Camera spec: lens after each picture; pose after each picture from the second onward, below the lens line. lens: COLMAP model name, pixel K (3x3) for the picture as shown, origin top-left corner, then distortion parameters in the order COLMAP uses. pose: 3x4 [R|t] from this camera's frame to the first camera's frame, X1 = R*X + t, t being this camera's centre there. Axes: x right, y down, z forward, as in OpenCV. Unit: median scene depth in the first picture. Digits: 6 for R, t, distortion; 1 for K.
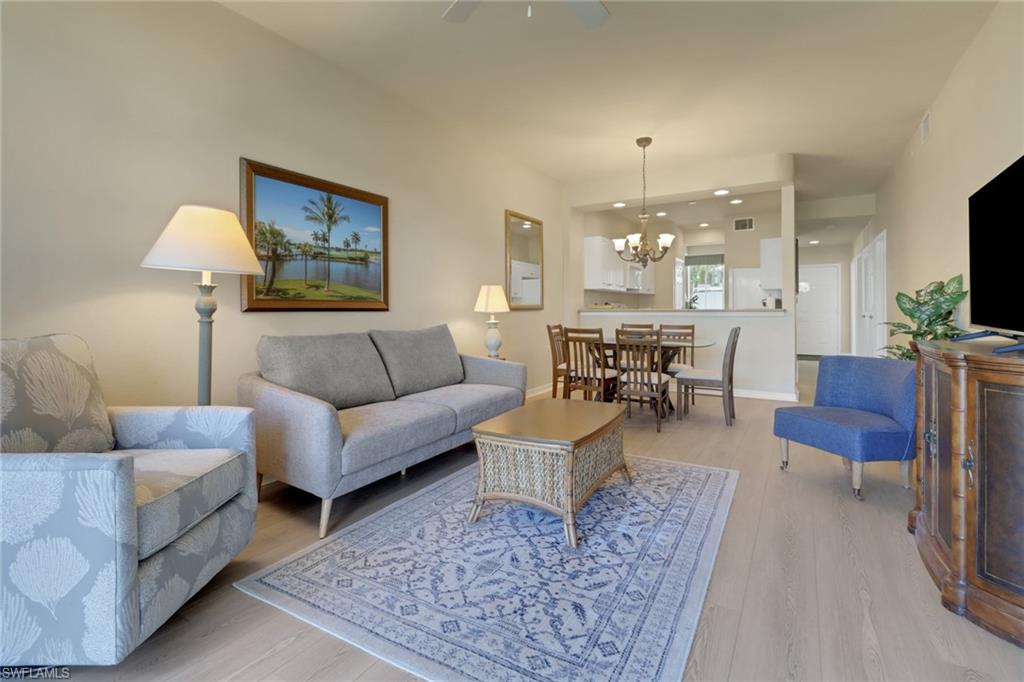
lens RADIAL K [[482.4, 0, 513.9], [0, 482.4, 312.7], [0, 0, 1]] dist [0.005908, -0.000761]
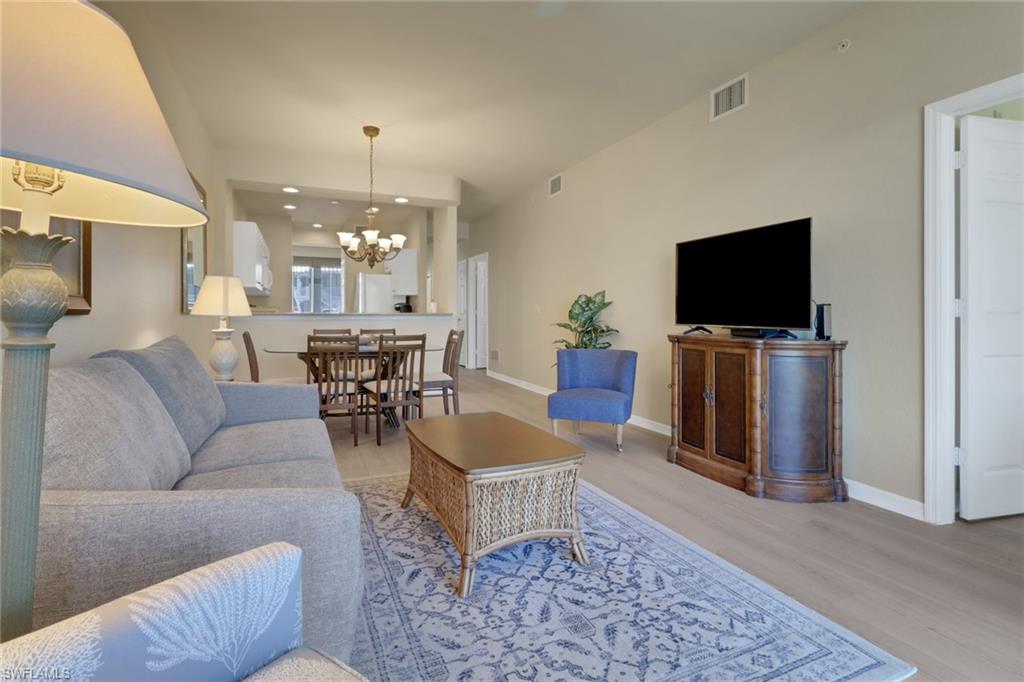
lens RADIAL K [[482.4, 0, 513.9], [0, 482.4, 312.7], [0, 0, 1]] dist [0.005908, -0.000761]
pose [[0.588867, 0.004087, 0.808219, -0.693161], [0.001947, 0.999977, -0.006475, -0.001411], [-0.808227, 0.005386, 0.588846, 0.525139]]
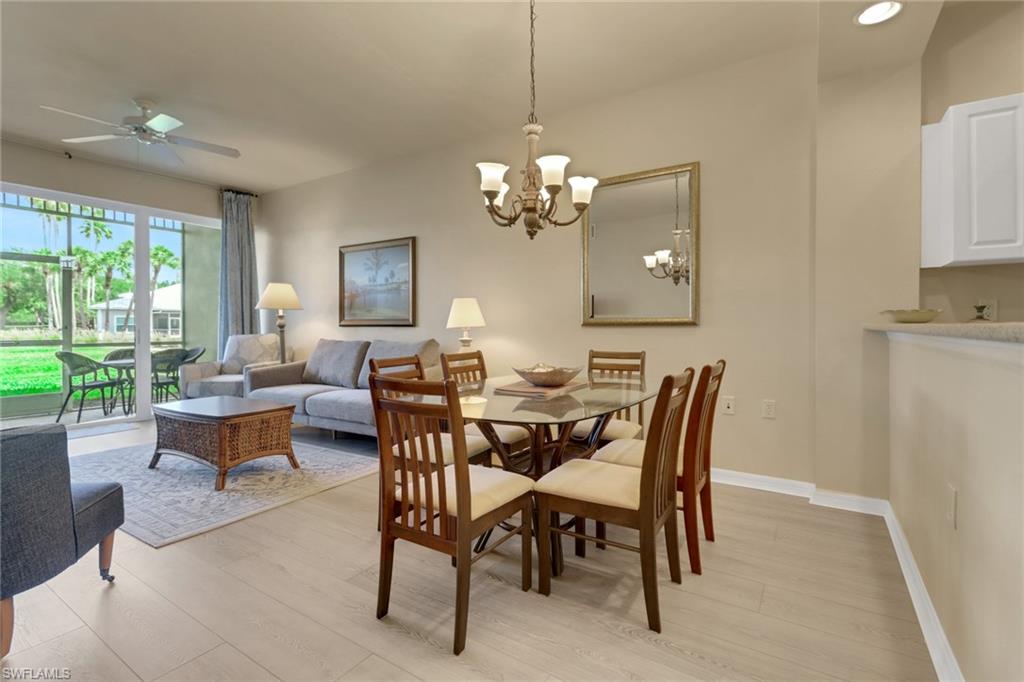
lens RADIAL K [[482.4, 0, 513.9], [0, 482.4, 312.7], [0, 0, 1]] dist [0.005908, -0.000761]
pose [[-0.049547, -0.021236, -0.998546, 1.666741], [-0.001175, 0.999774, -0.021203, -0.020396], [0.998771, 0.000123, -0.049560, 2.224325]]
